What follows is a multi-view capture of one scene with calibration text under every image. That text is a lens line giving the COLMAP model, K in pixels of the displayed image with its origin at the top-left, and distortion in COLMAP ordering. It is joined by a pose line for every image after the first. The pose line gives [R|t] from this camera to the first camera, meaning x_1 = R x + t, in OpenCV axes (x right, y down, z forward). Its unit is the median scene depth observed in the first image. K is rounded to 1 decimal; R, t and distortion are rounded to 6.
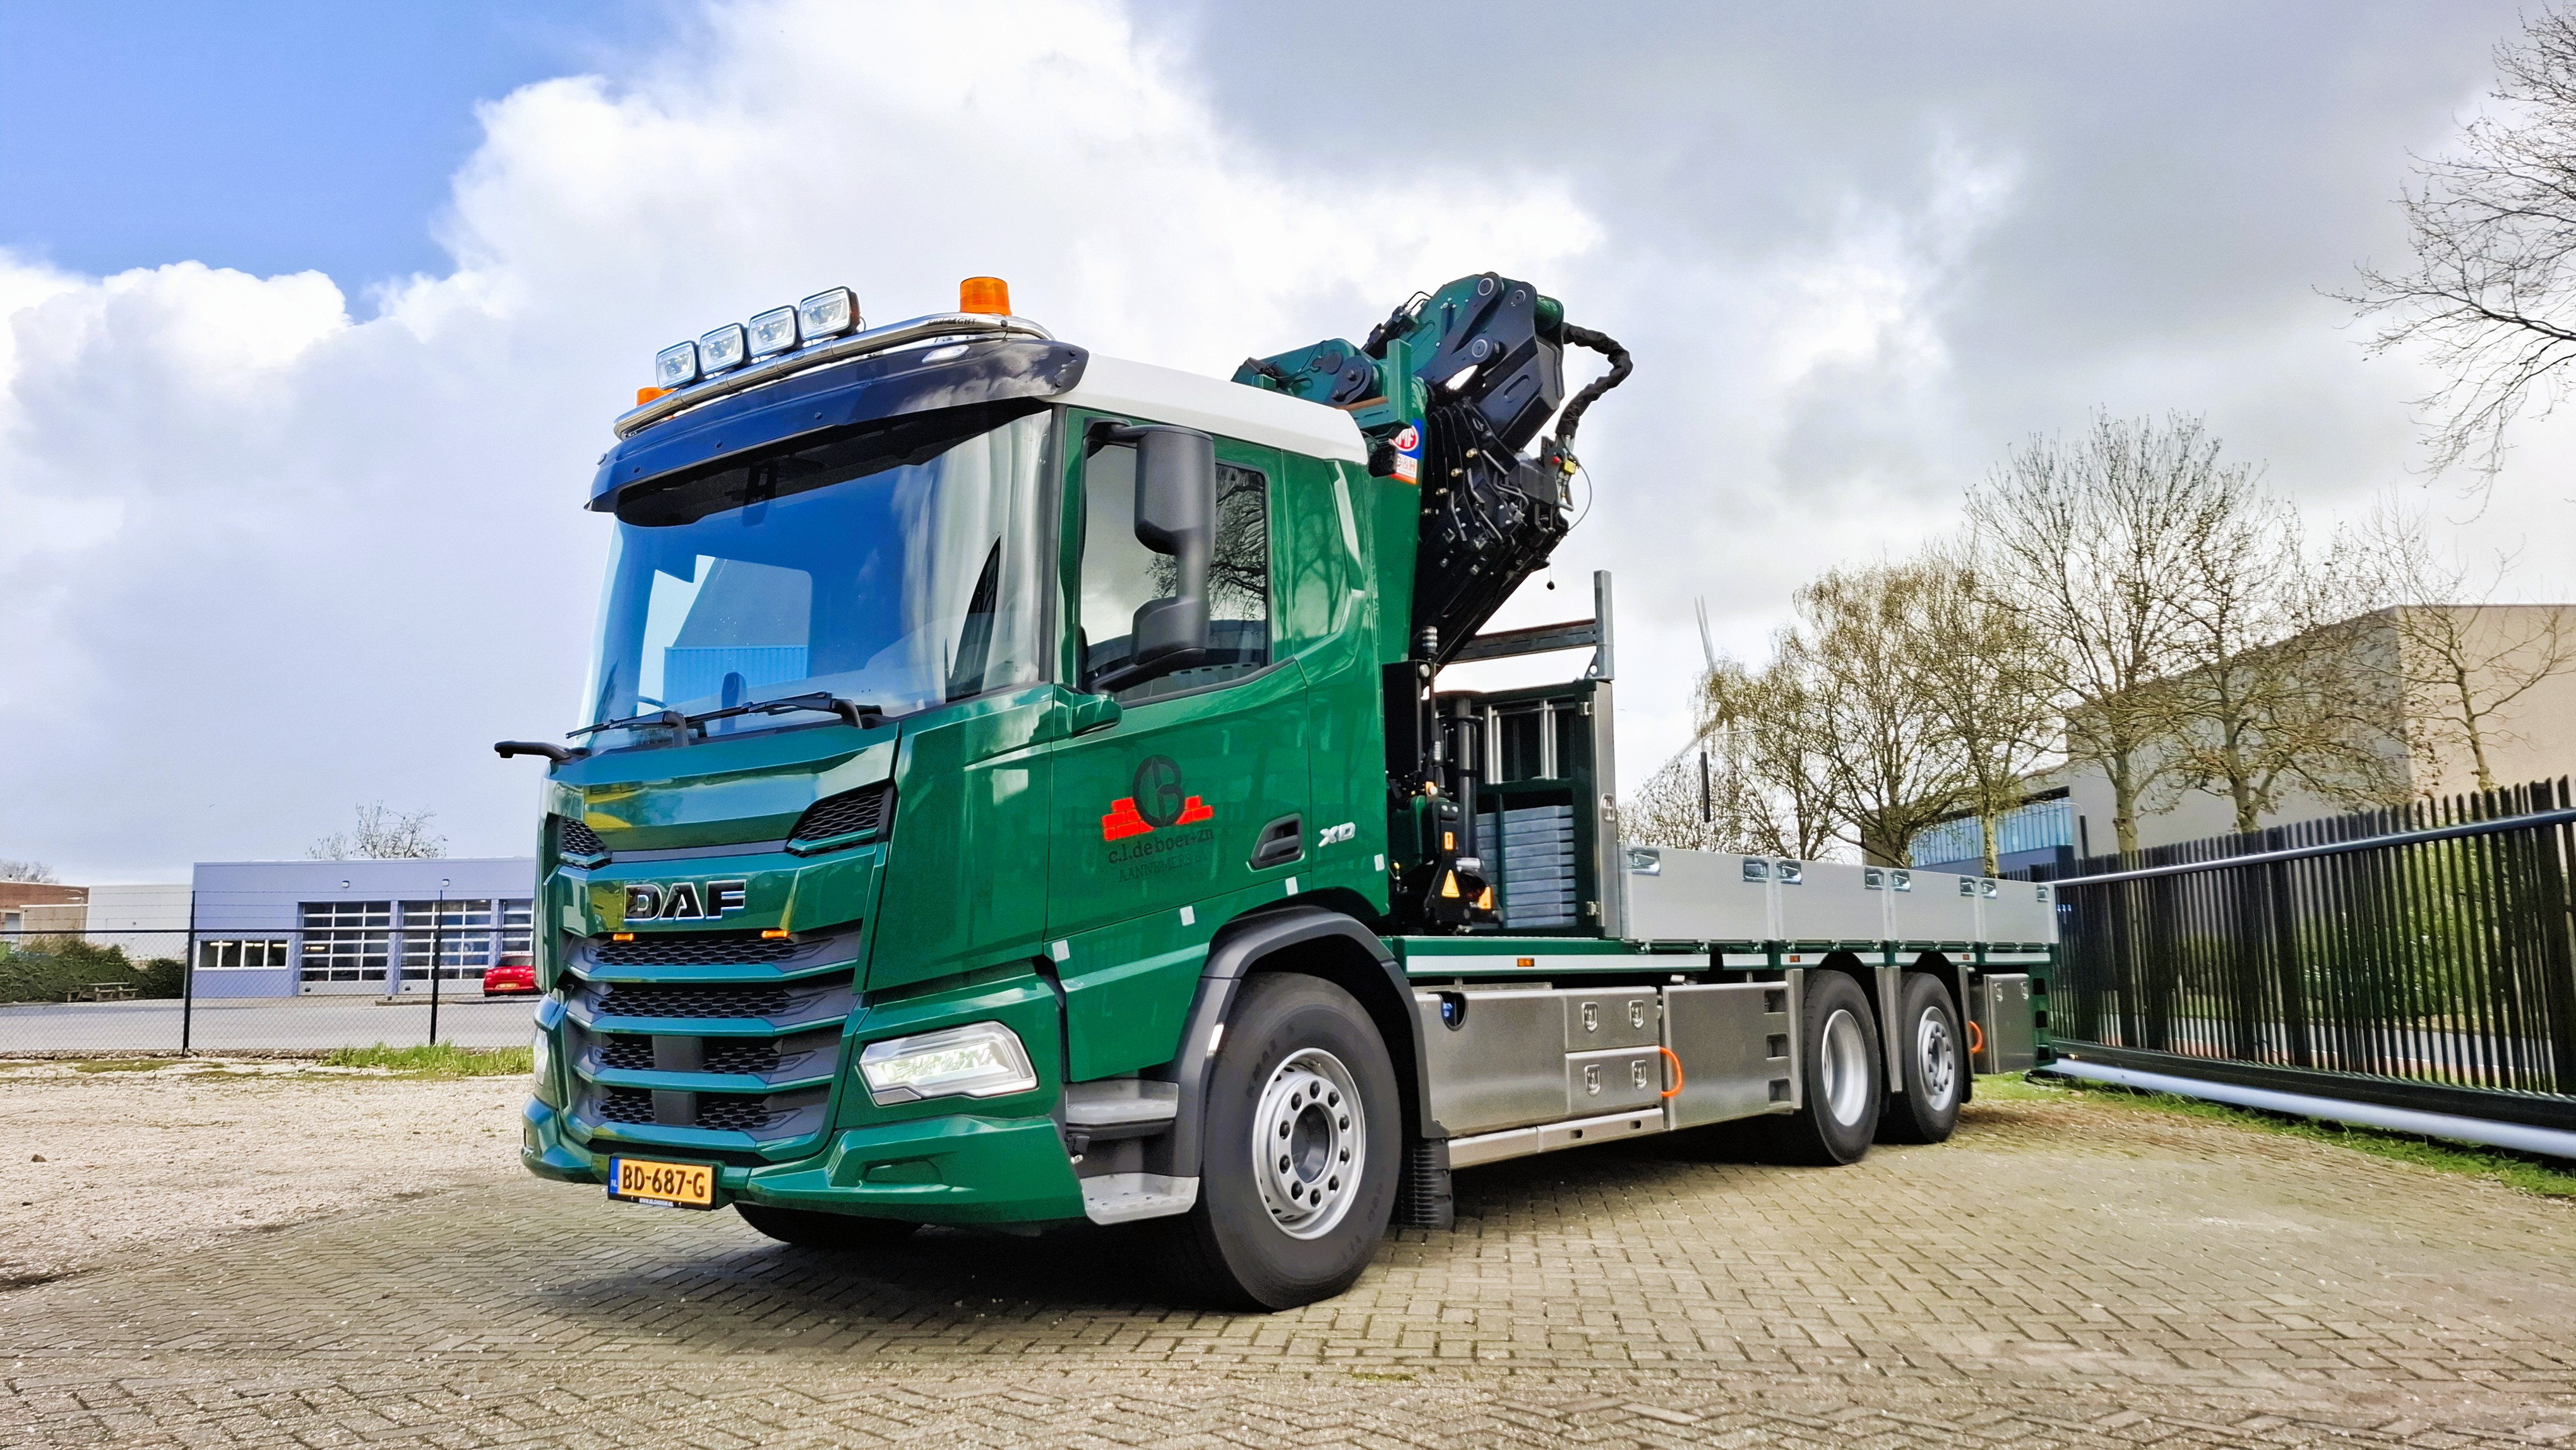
lens RADIAL K [[1852.8, 0, 1288.0], [0, 1852.8, 725.0], [0, 0, 1]] dist [0.140069, -0.223948]
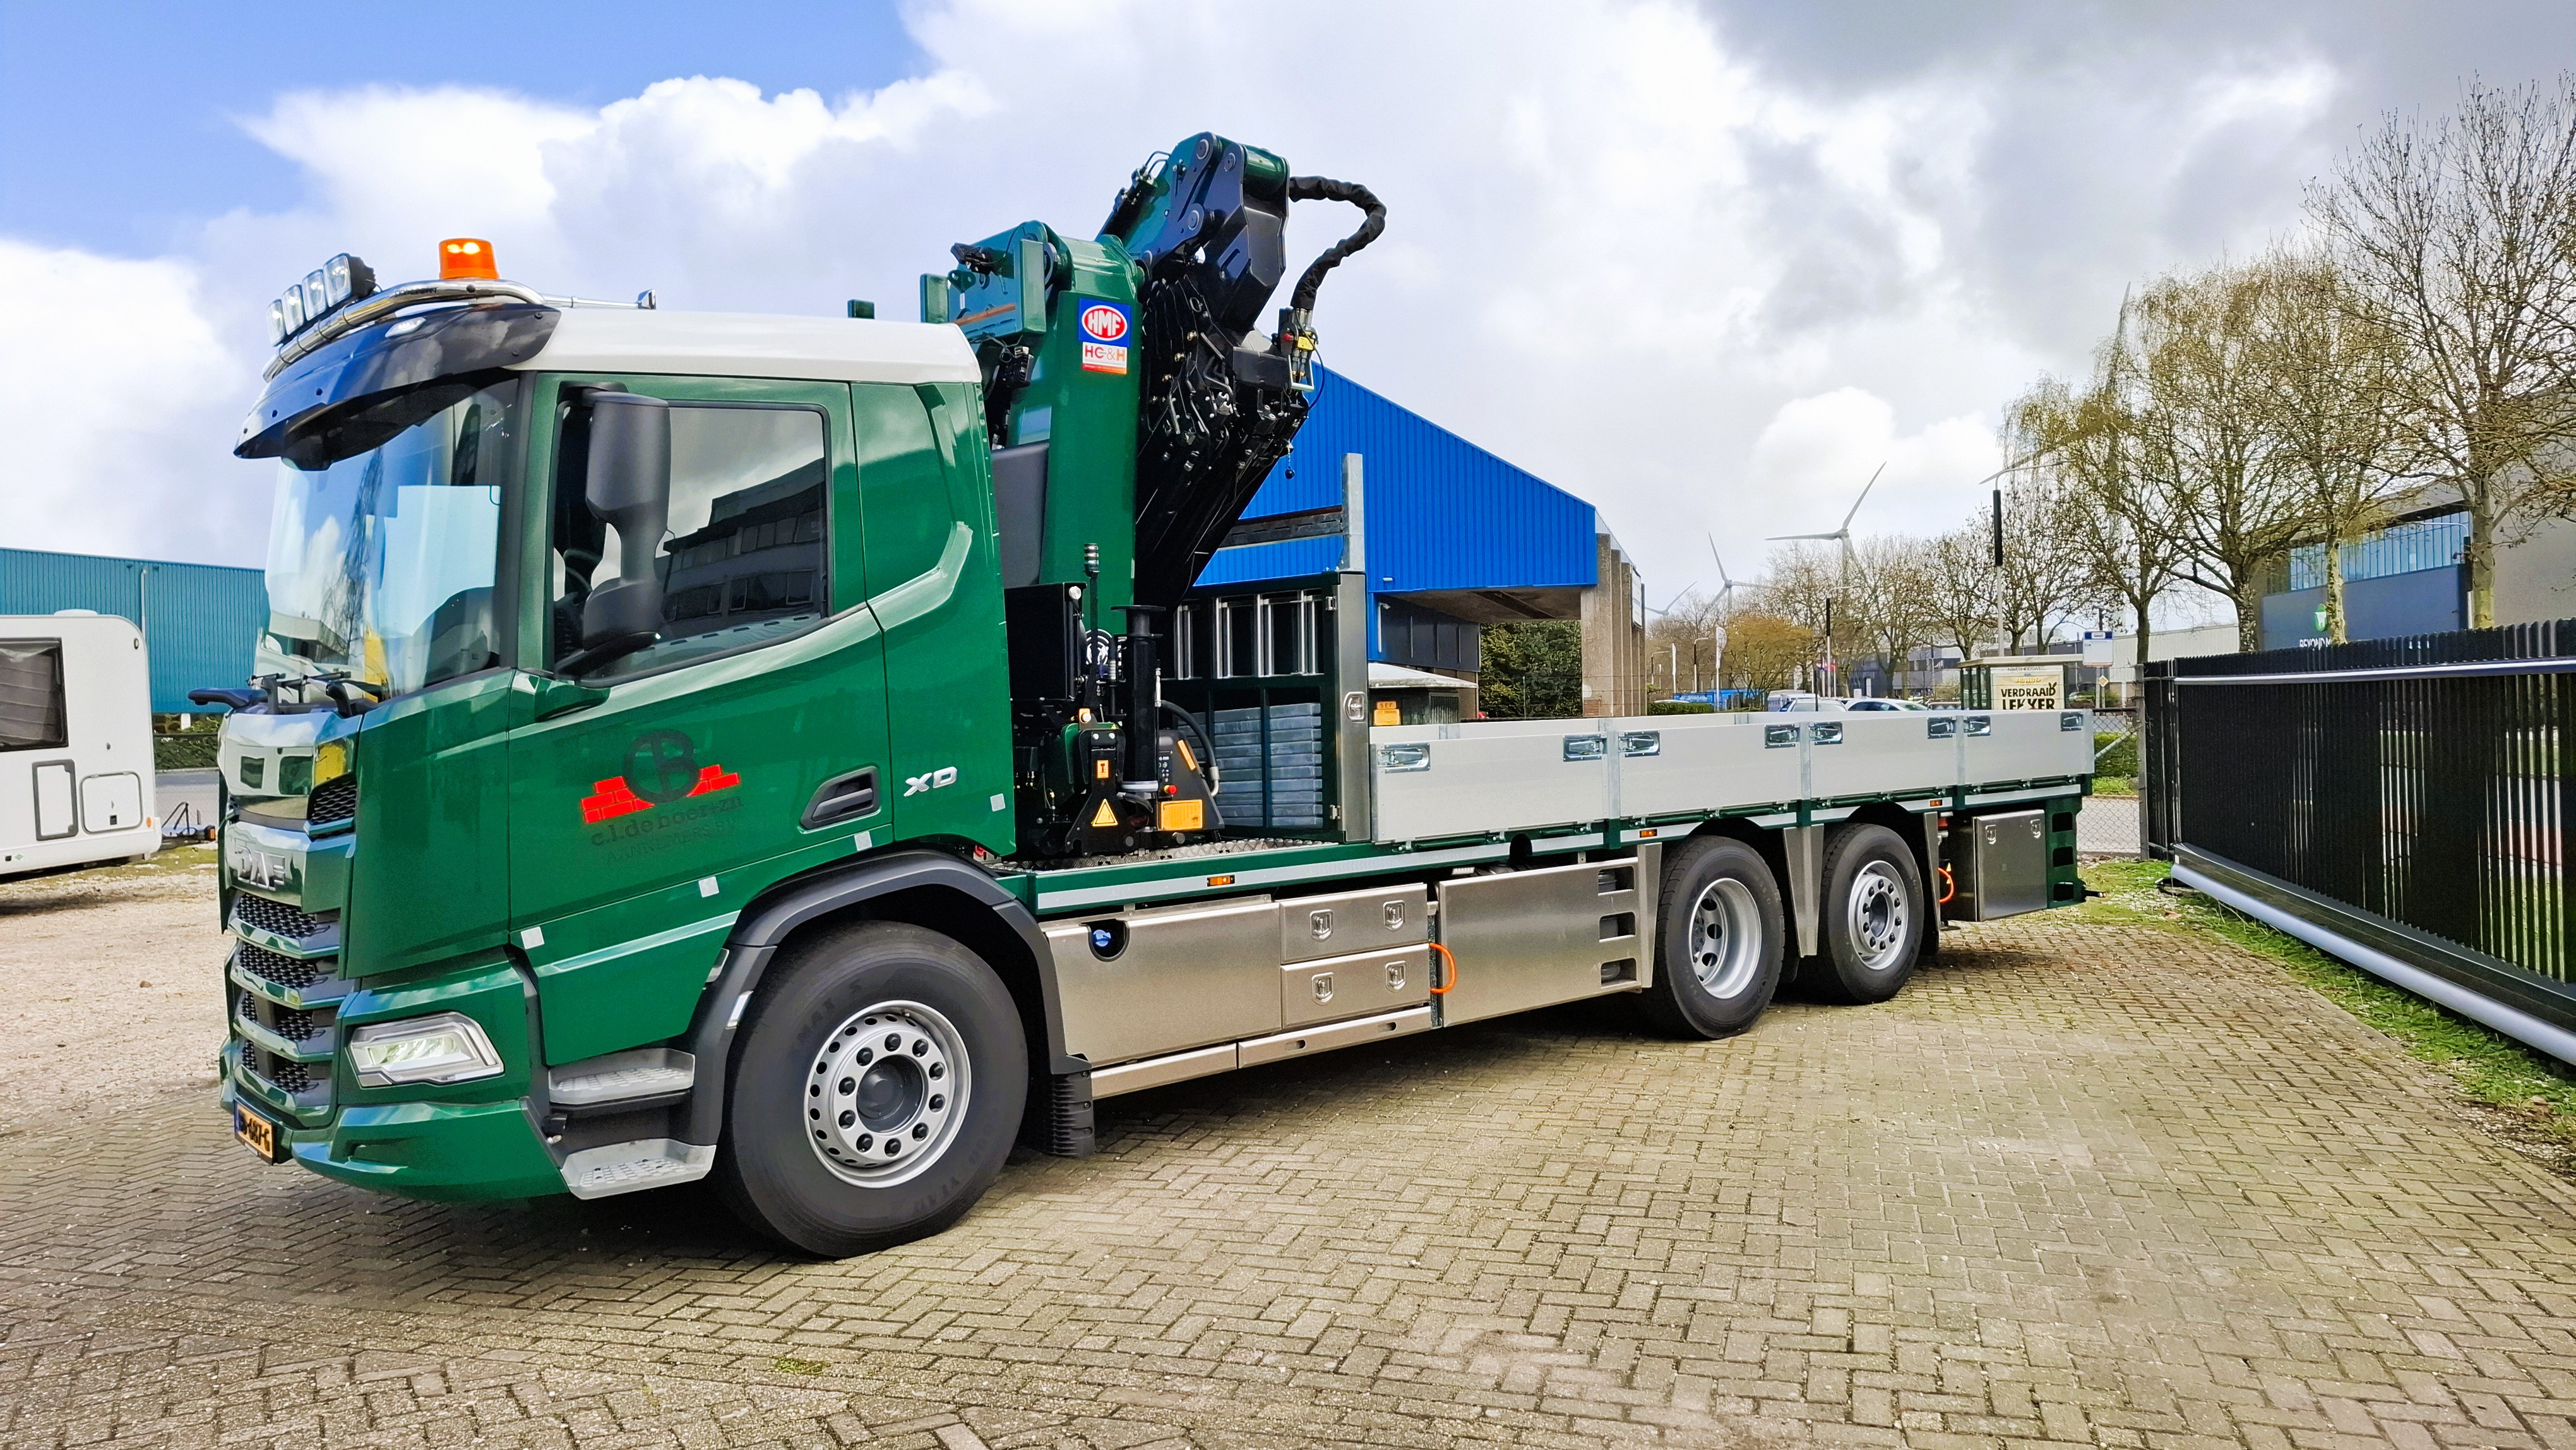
lens RADIAL K [[1852.8, 0, 1288.0], [0, 1852.8, 725.0], [0, 0, 1]] dist [0.140069, -0.223948]
pose [[0.982651, -0.013340, -0.184982, 0.362361], [0.039217, 0.989801, 0.136950, -0.089767], [0.181269, -0.141828, 0.973153, 0.075477]]
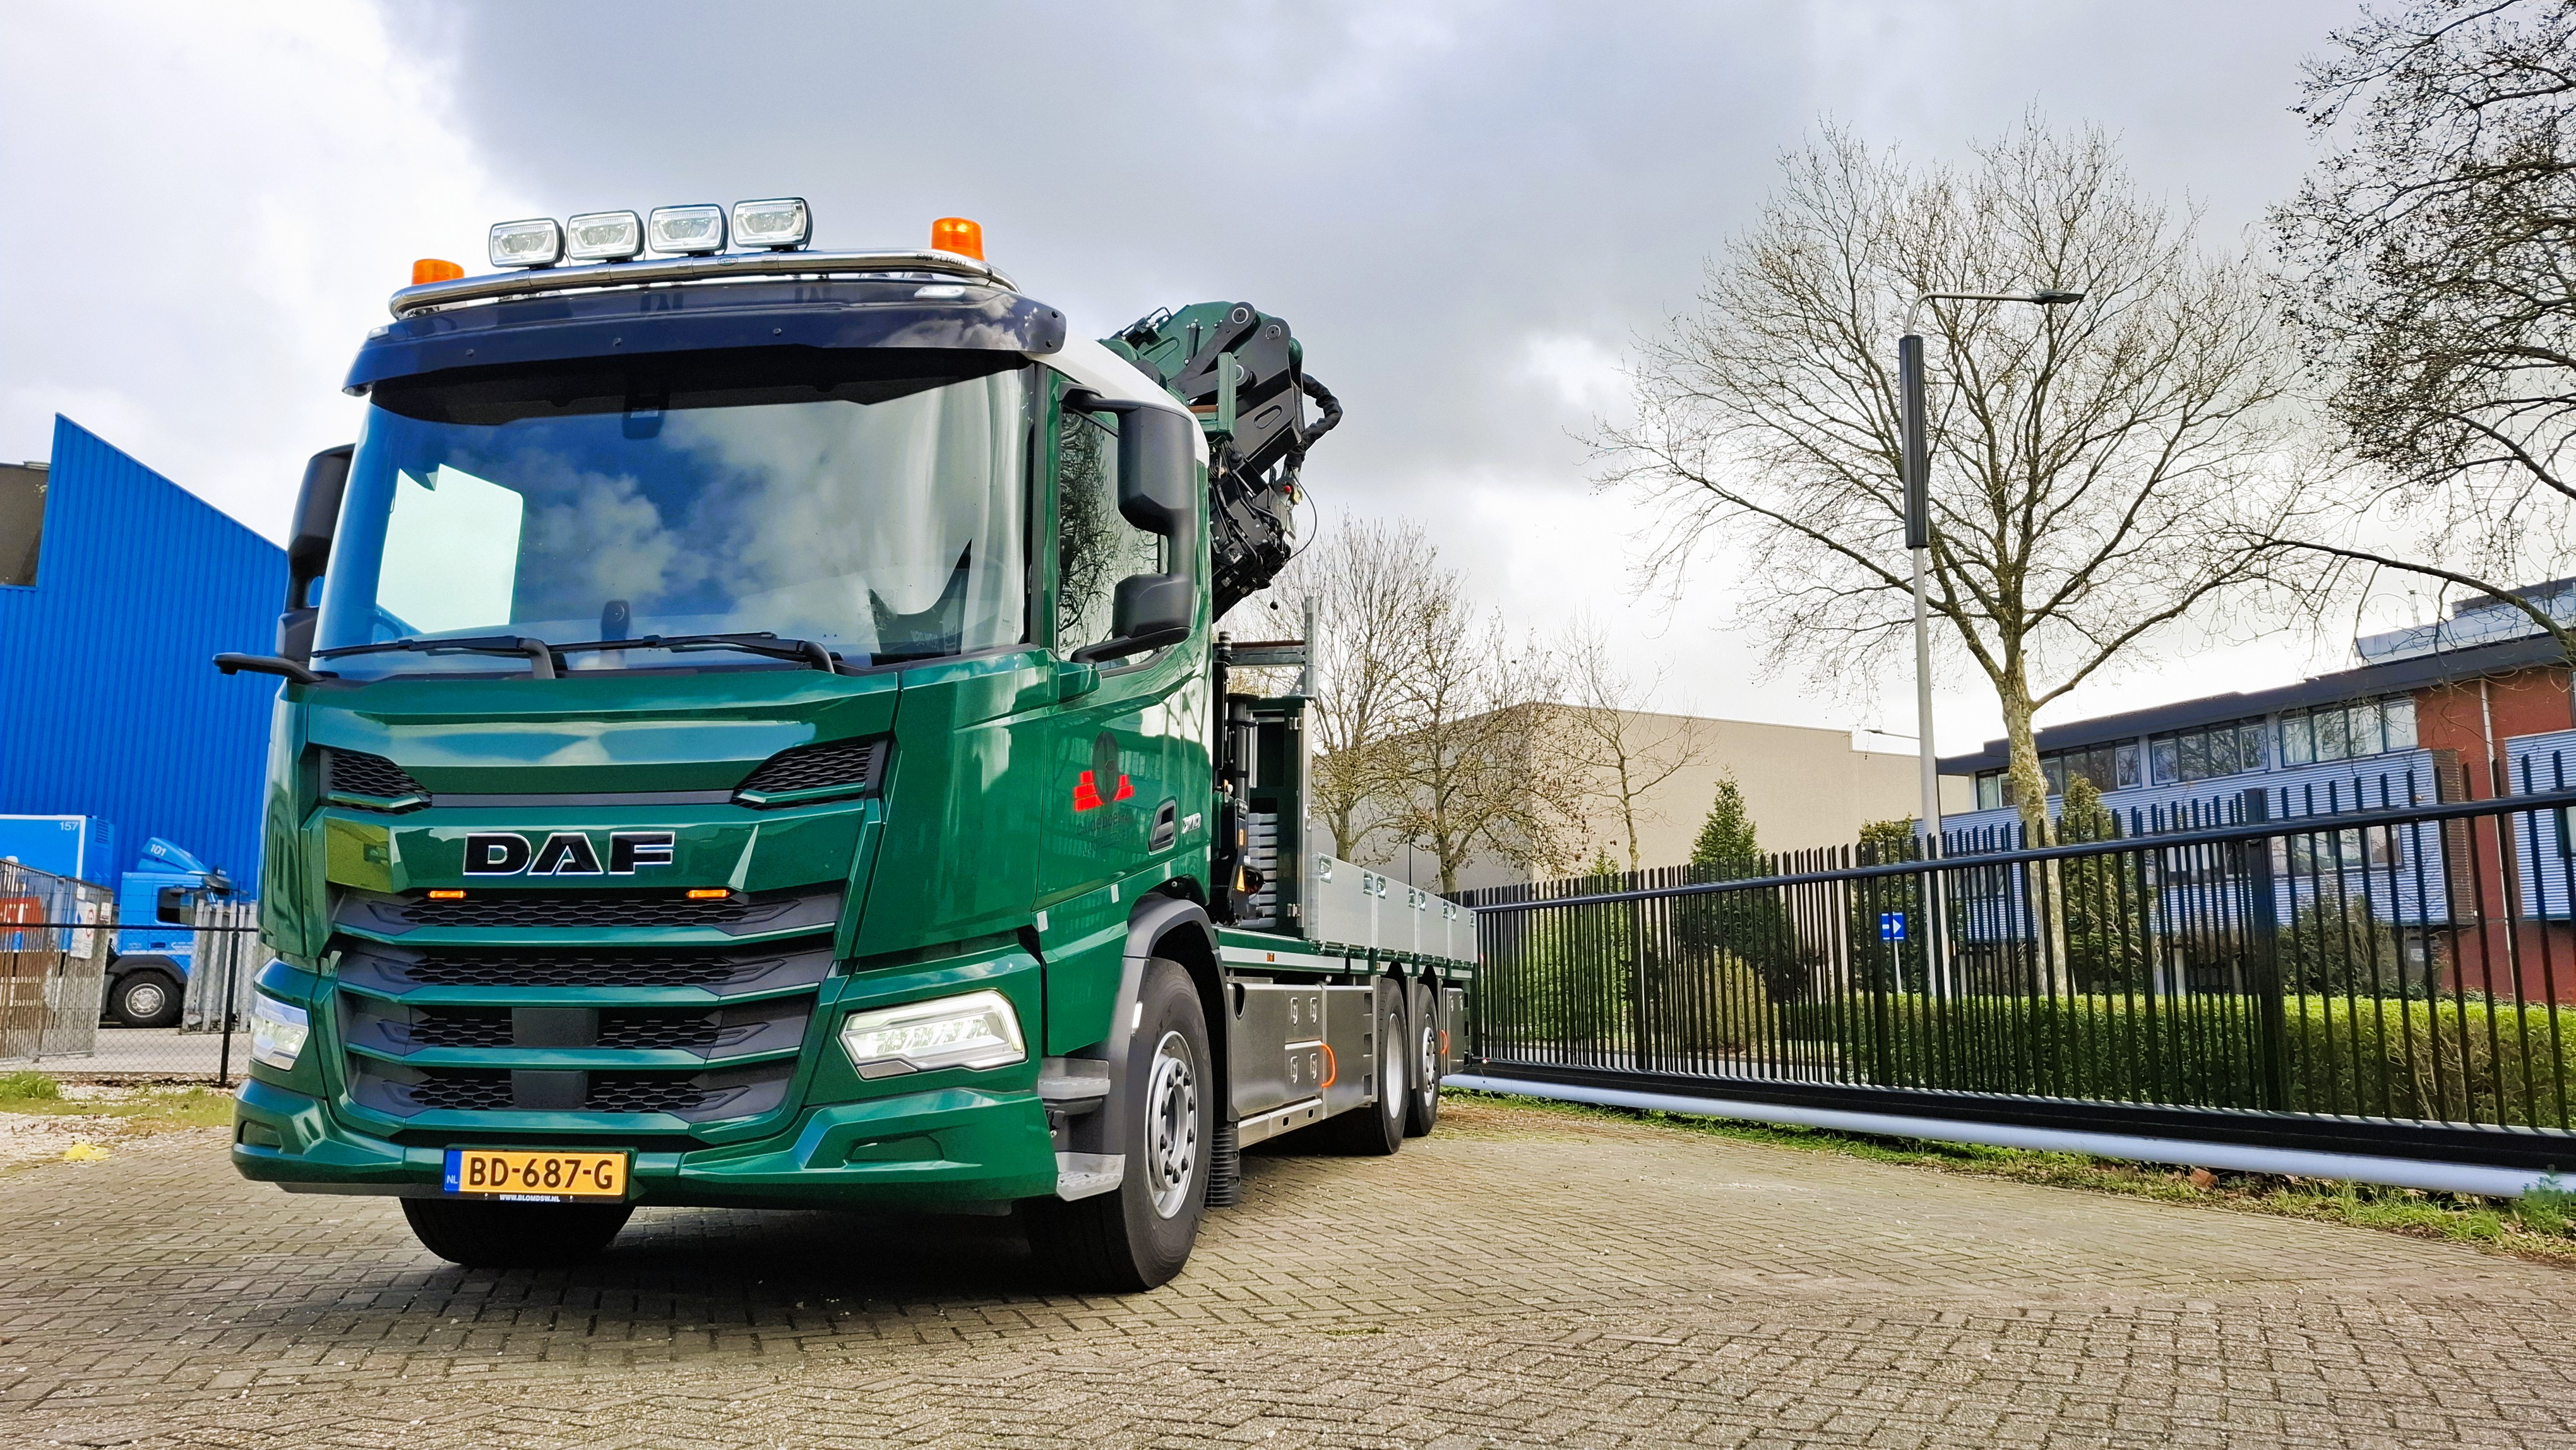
lens RADIAL K [[1852.8, 0, 1288.0], [0, 1852.8, 725.0], [0, 0, 1]] dist [0.140069, -0.223948]
pose [[0.891204, 0.081395, 0.446241, -0.350995], [-0.071983, 0.996680, -0.038036, 0.036162], [-0.447855, 0.001776, 0.894104, 0.053764]]
